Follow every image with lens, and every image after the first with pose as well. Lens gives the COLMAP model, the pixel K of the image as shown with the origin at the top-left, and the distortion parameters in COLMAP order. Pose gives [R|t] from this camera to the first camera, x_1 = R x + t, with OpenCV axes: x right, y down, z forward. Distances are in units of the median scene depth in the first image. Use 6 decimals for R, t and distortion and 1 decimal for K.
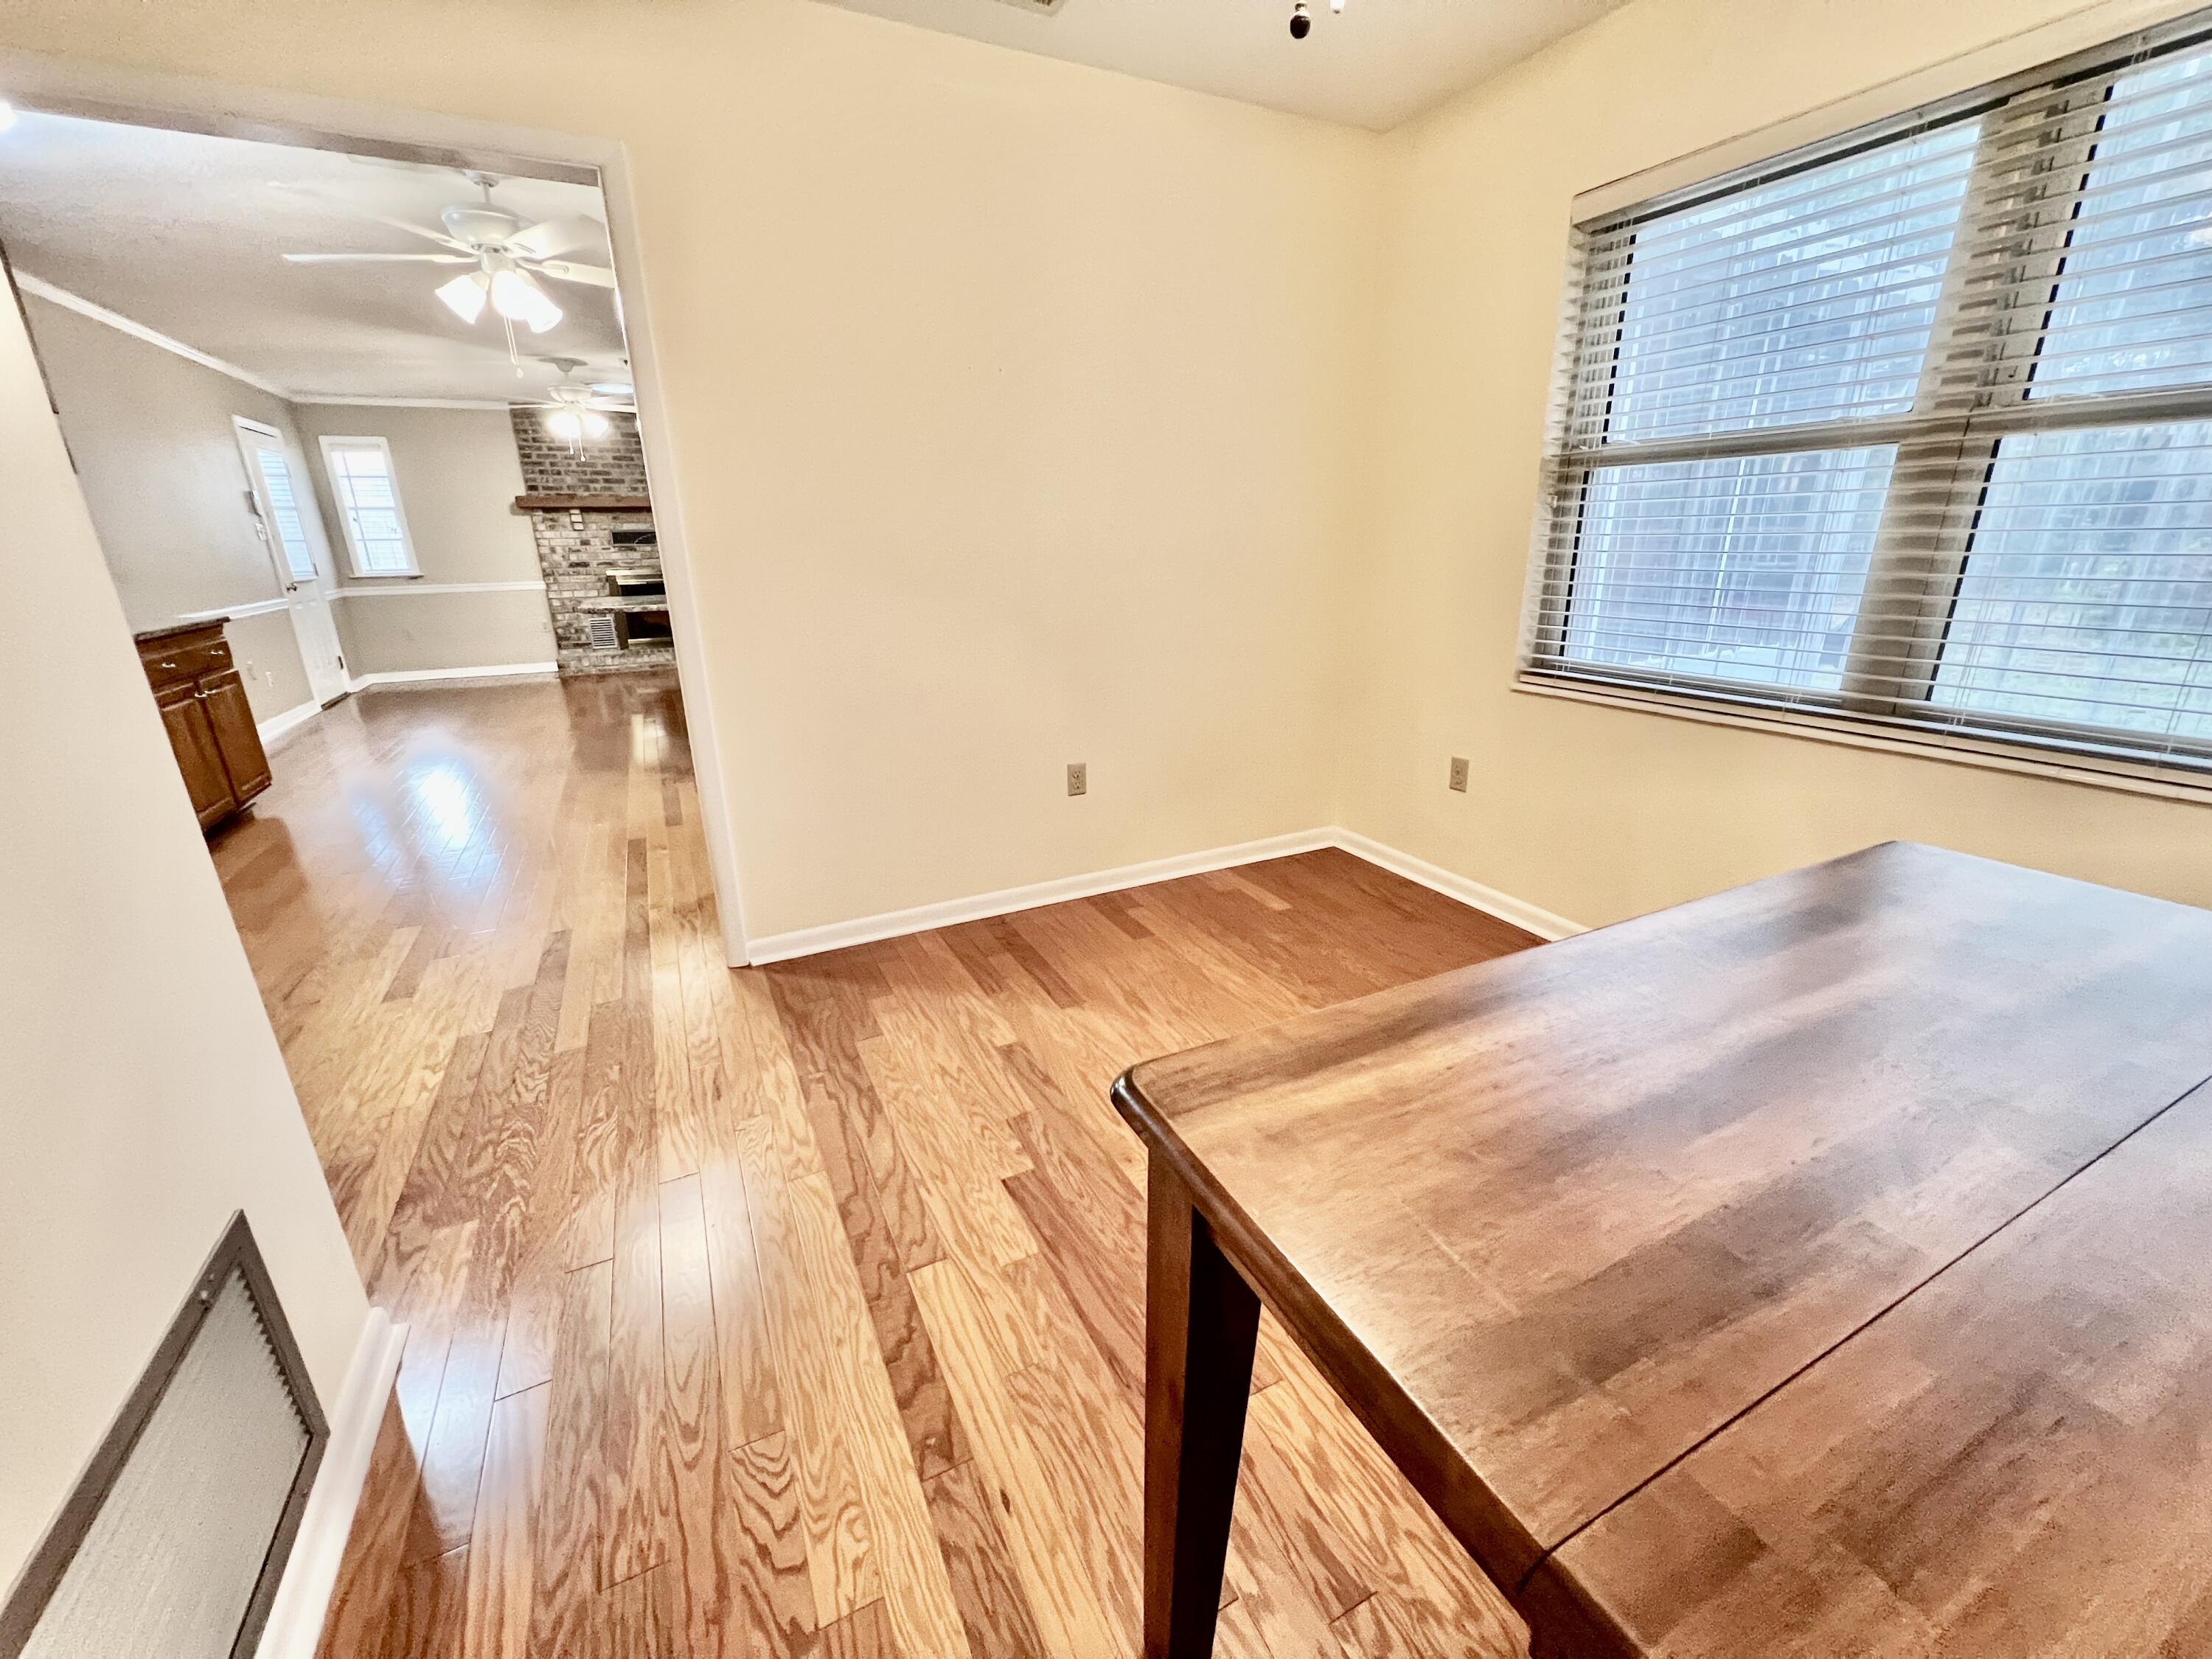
lens RADIAL K [[893.7, 0, 1102.8], [0, 893.7, 829.6], [0, 0, 1]] dist [-0.001311, -0.000066]
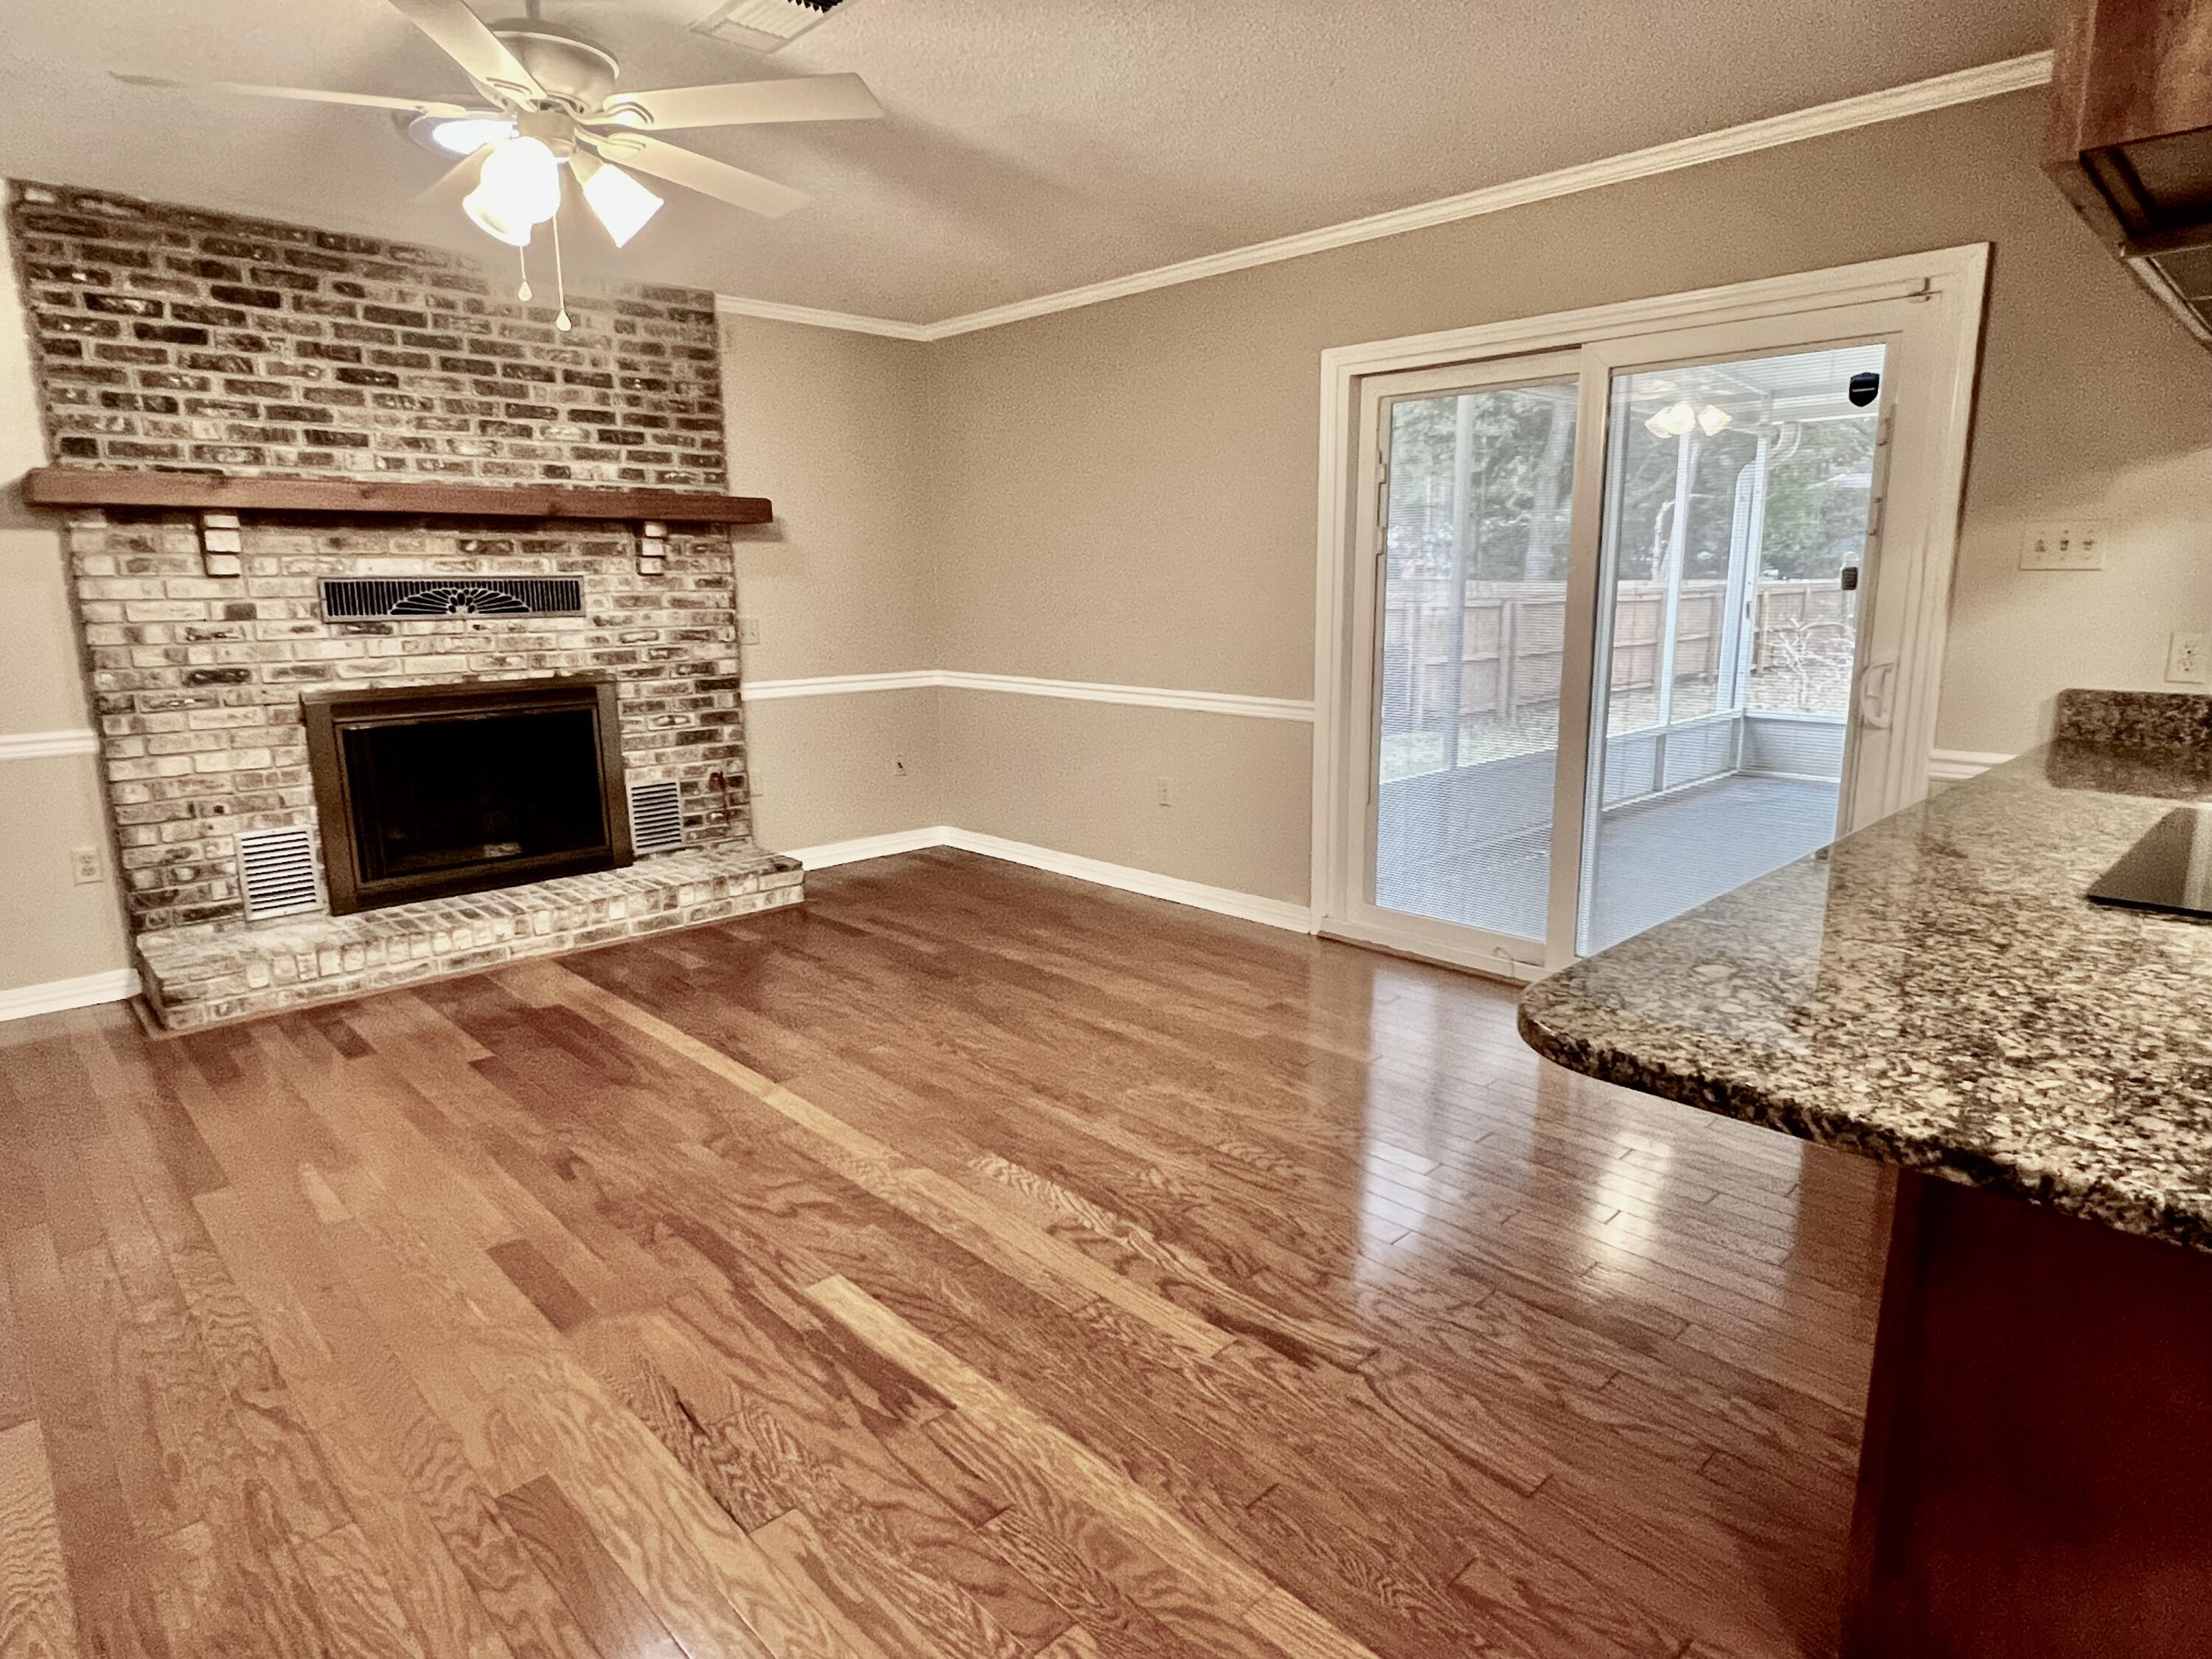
lens RADIAL K [[1251.5, 0, 1106.9], [0, 1251.5, 825.5], [0, 0, 1]] dist [-0.004941, 0.002388]
pose [[0.953439, -0.051021, 0.297239, -0.415757], [0.088404, 0.989573, -0.113709, -0.161720], [-0.288338, 0.134692, 0.948008, 0.477526]]
